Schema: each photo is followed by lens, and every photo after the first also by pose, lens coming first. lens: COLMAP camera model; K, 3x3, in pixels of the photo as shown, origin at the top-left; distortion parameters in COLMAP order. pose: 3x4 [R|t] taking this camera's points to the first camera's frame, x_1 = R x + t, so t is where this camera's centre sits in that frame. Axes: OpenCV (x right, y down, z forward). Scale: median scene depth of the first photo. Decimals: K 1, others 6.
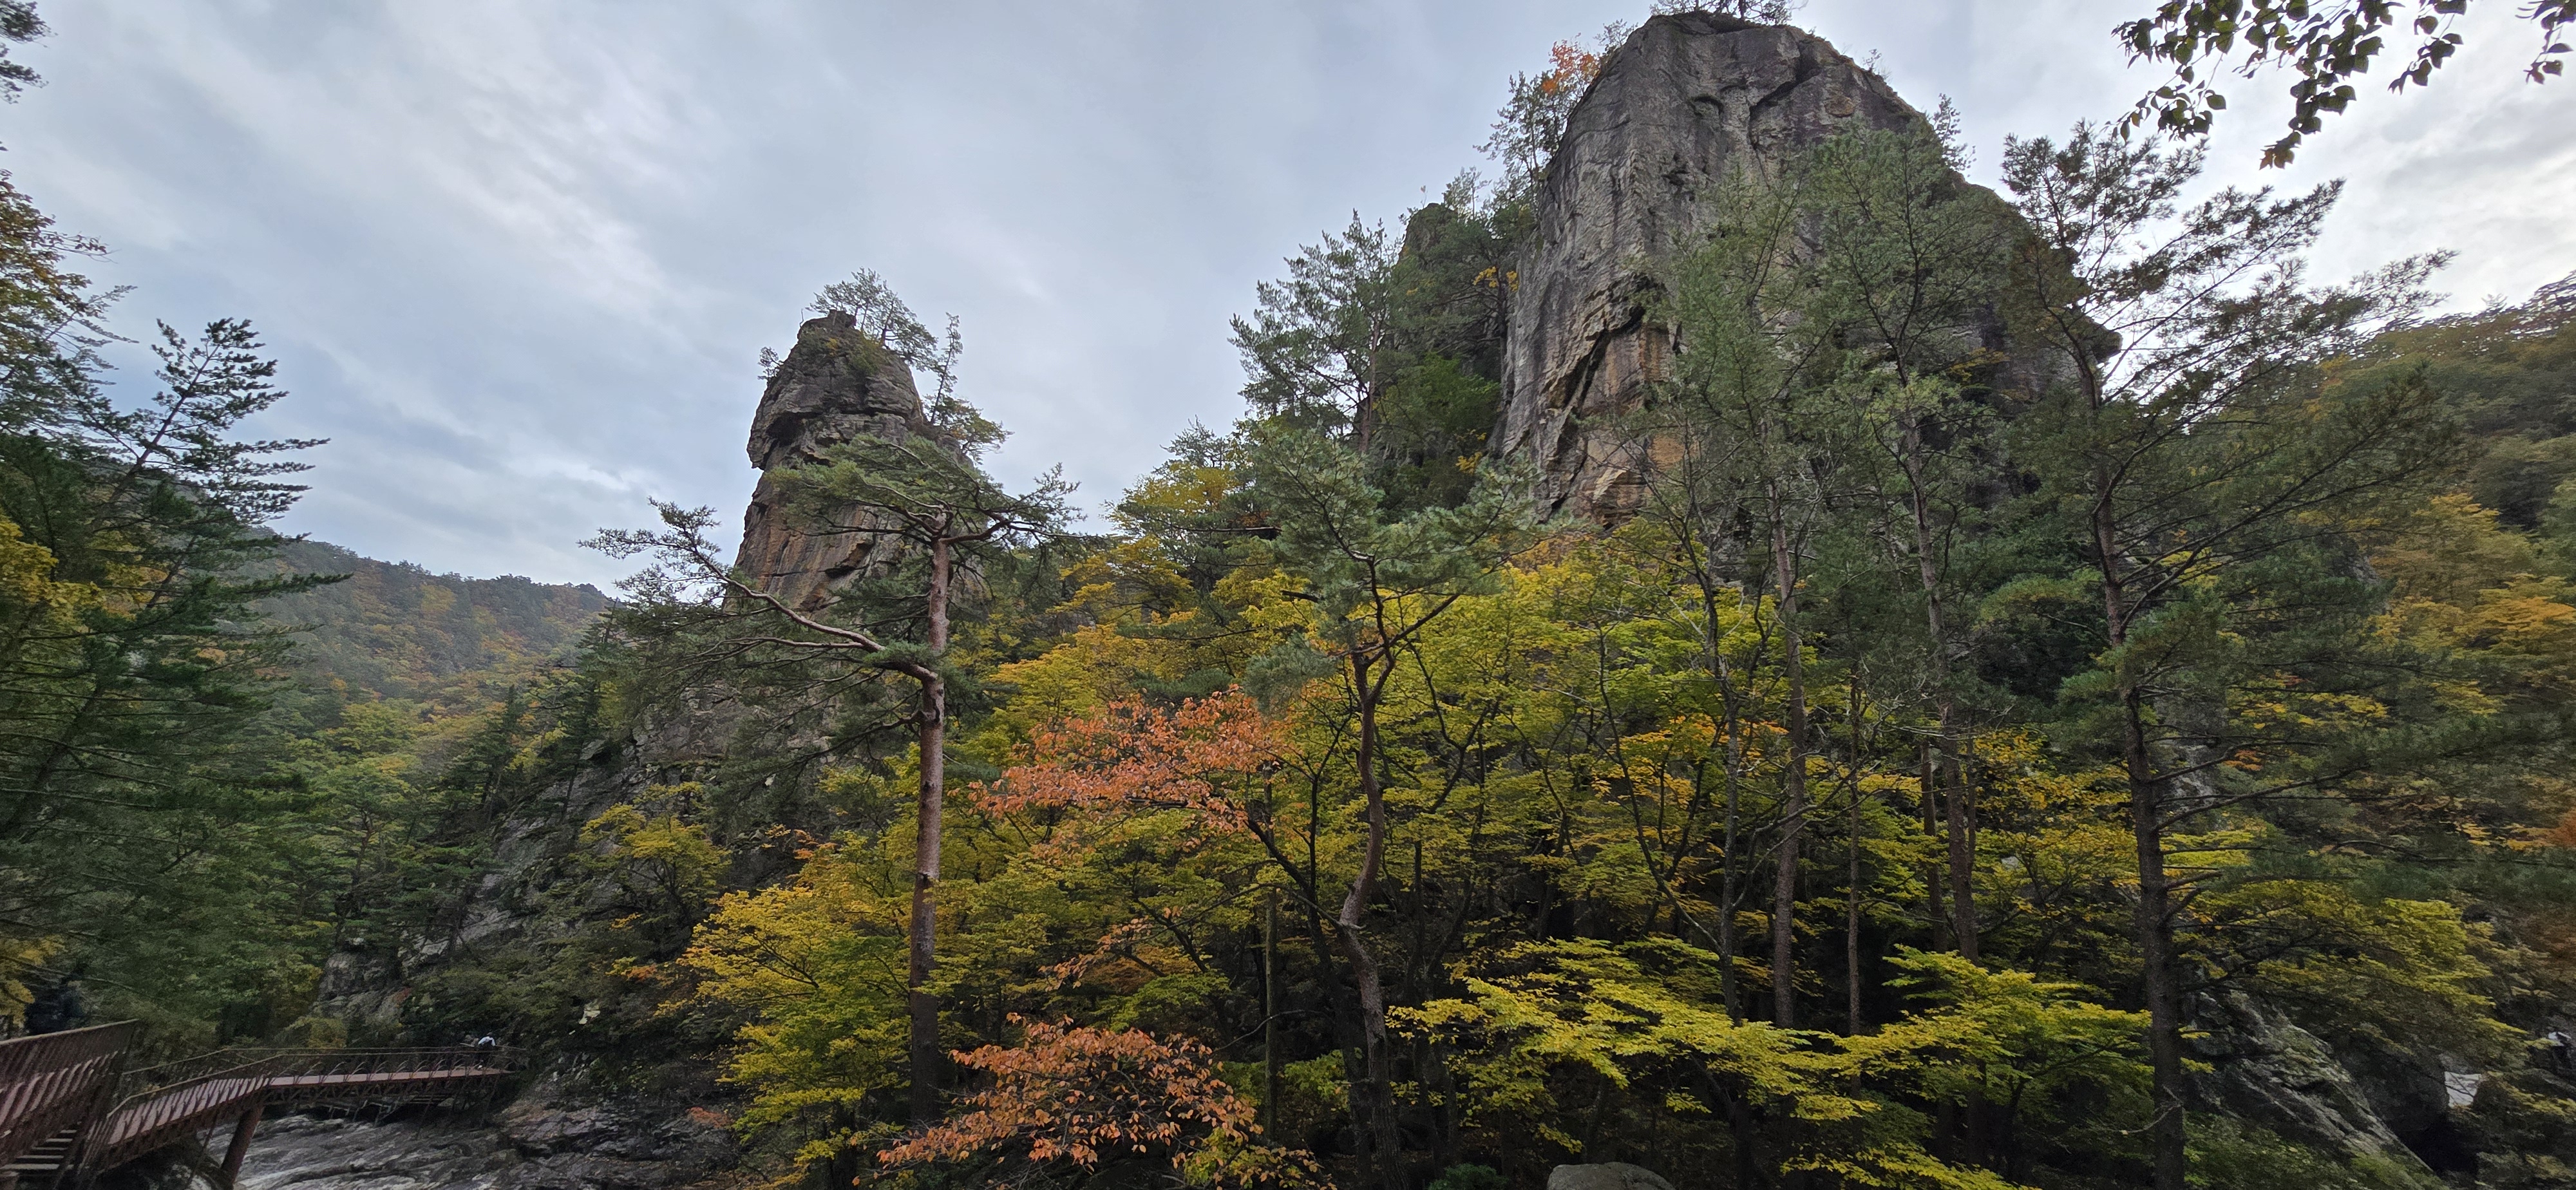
lens RADIAL K [[1071.5, 0, 1288.0], [0, 1071.5, 595.0], [0, 0, 1]] dist [0.000762, -0.000207]
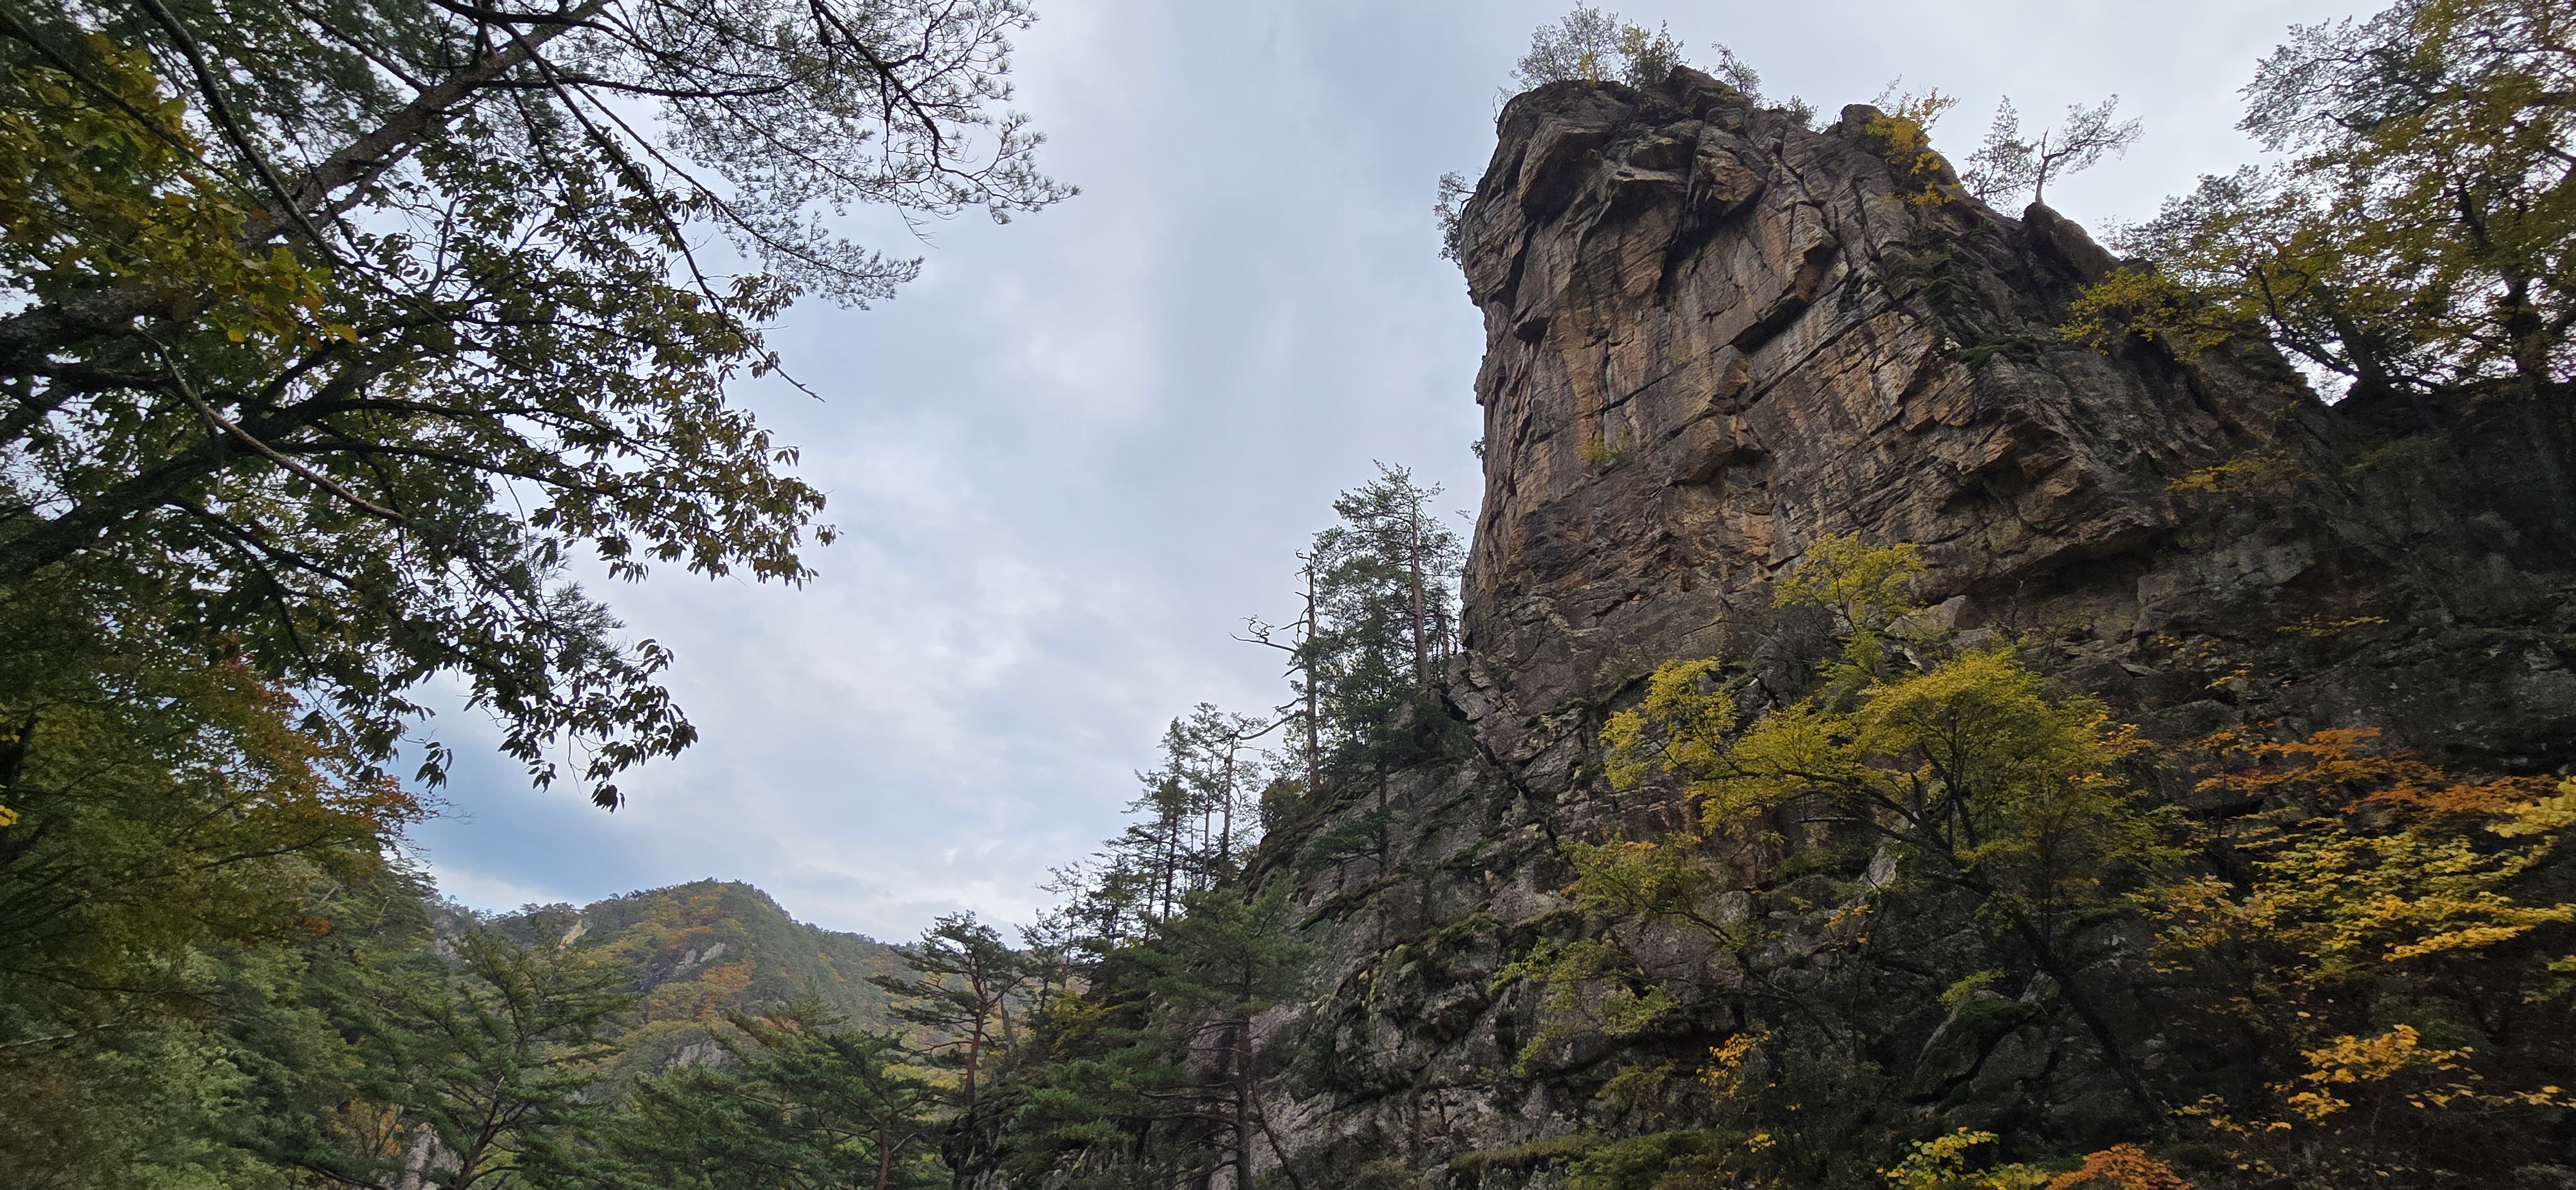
lens RADIAL K [[1071.5, 0, 1288.0], [0, 1071.5, 595.0], [0, 0, 1]] dist [0.000762, -0.000207]
pose [[0.926487, -0.228292, -0.299174, -0.666046], [0.133800, 0.942866, -0.305124, 0.275624], [0.351738, 0.242664, 0.904099, 0.681561]]
